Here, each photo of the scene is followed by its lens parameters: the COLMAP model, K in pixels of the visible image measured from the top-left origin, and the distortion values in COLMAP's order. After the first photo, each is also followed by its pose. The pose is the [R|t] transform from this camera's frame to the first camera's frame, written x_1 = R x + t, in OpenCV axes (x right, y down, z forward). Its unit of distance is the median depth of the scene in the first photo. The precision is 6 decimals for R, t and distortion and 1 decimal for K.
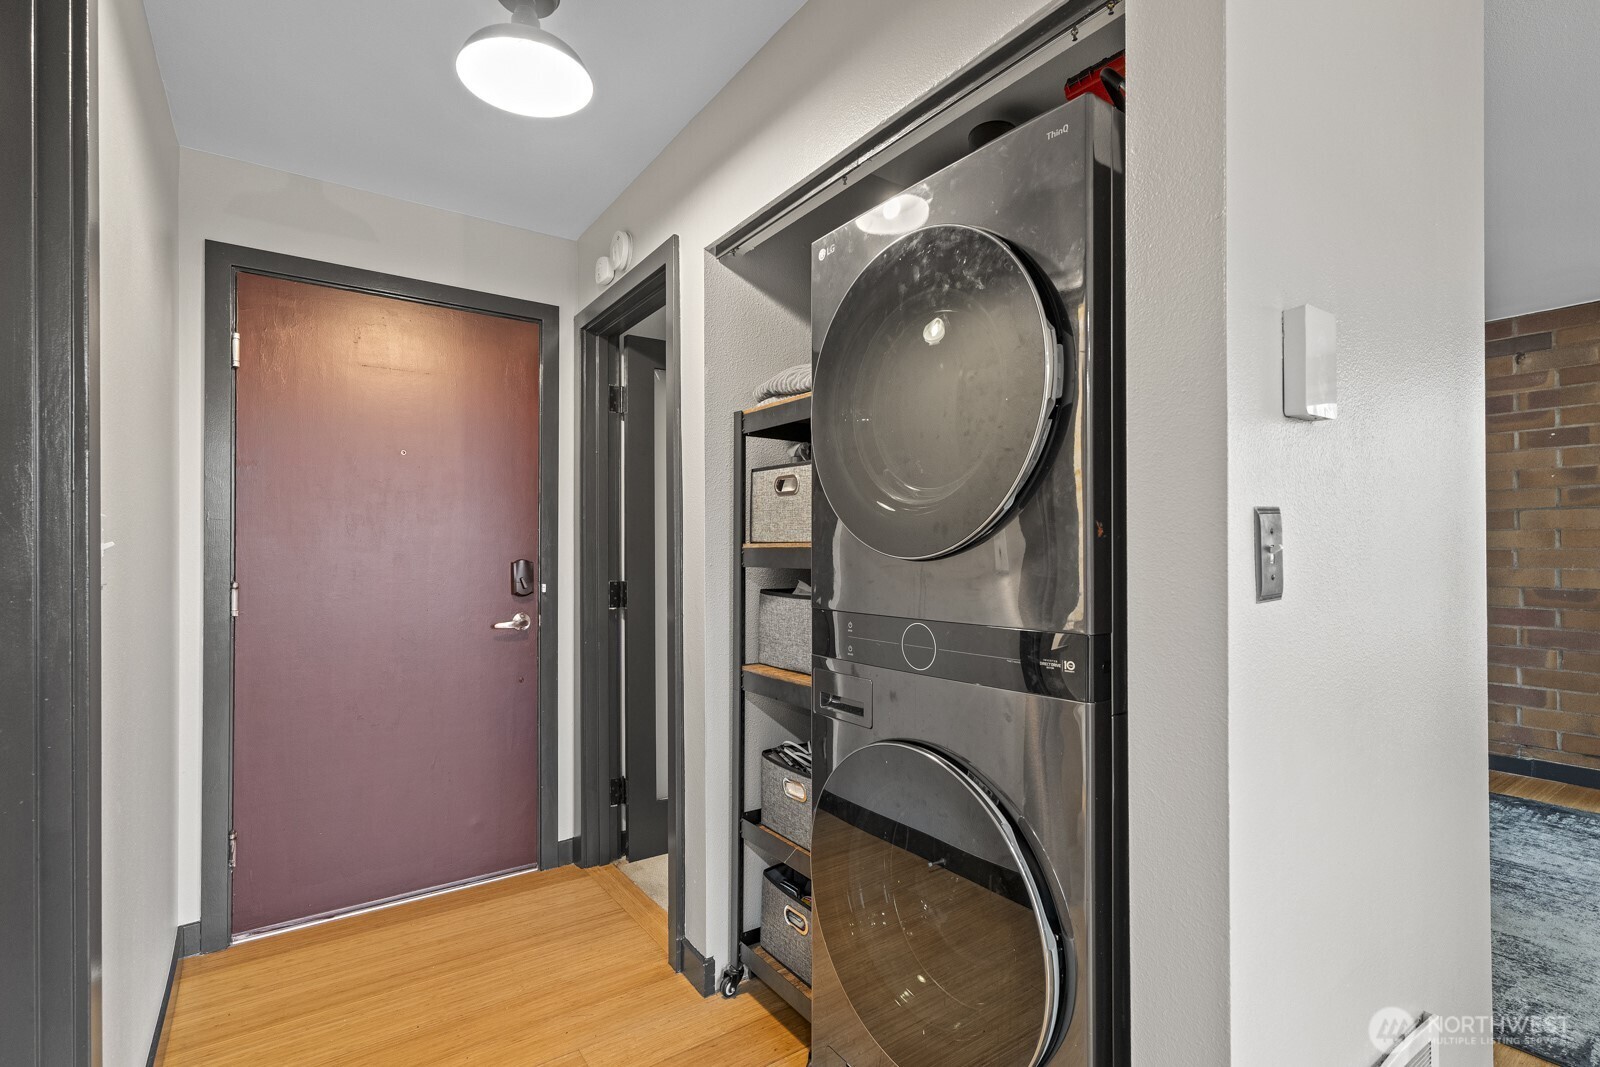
lens RADIAL K [[737.7, 0, 799.9], [0, 737.7, 542.1], [0, 0, 1]] dist [0.001827, -0.000110]
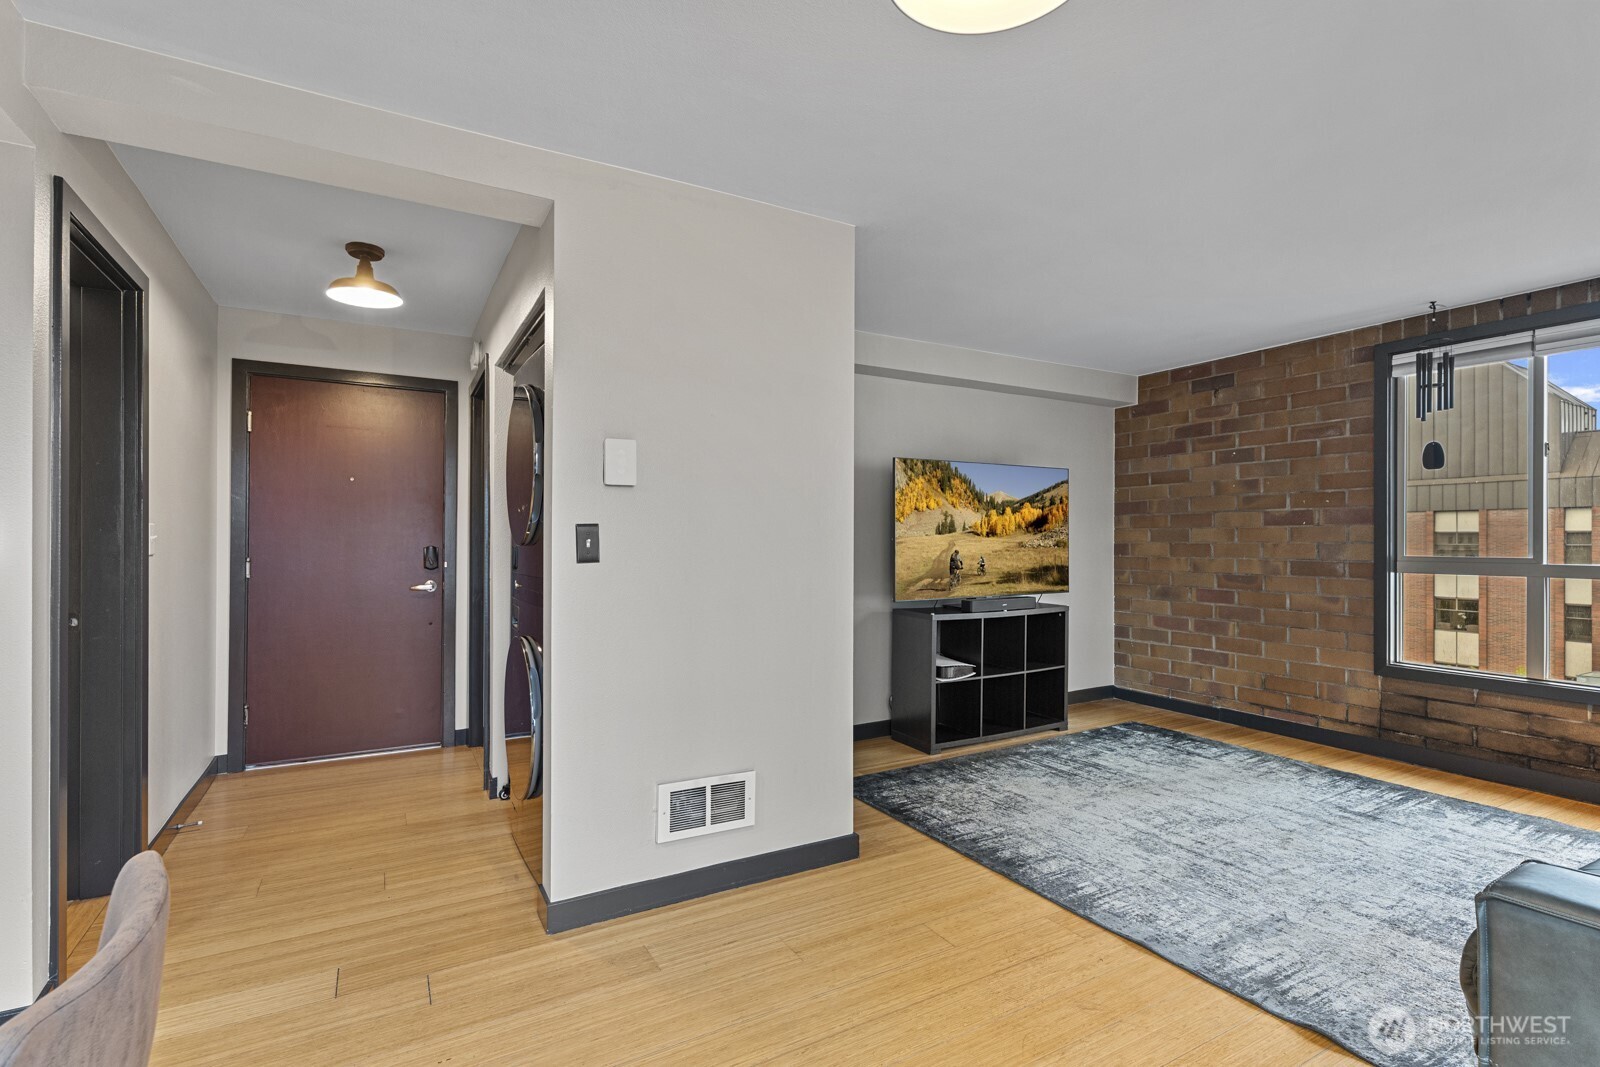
lens RADIAL K [[737.7, 0, 808.3], [0, 737.7, 534.1], [0, 0, 1]] dist [0.001827, -0.000110]
pose [[0.995581, 0.003583, -0.093840, 0.503846], [-0.003496, 0.999993, 0.001093, -0.006030], [0.093843, -0.000760, 0.995587, -0.424464]]
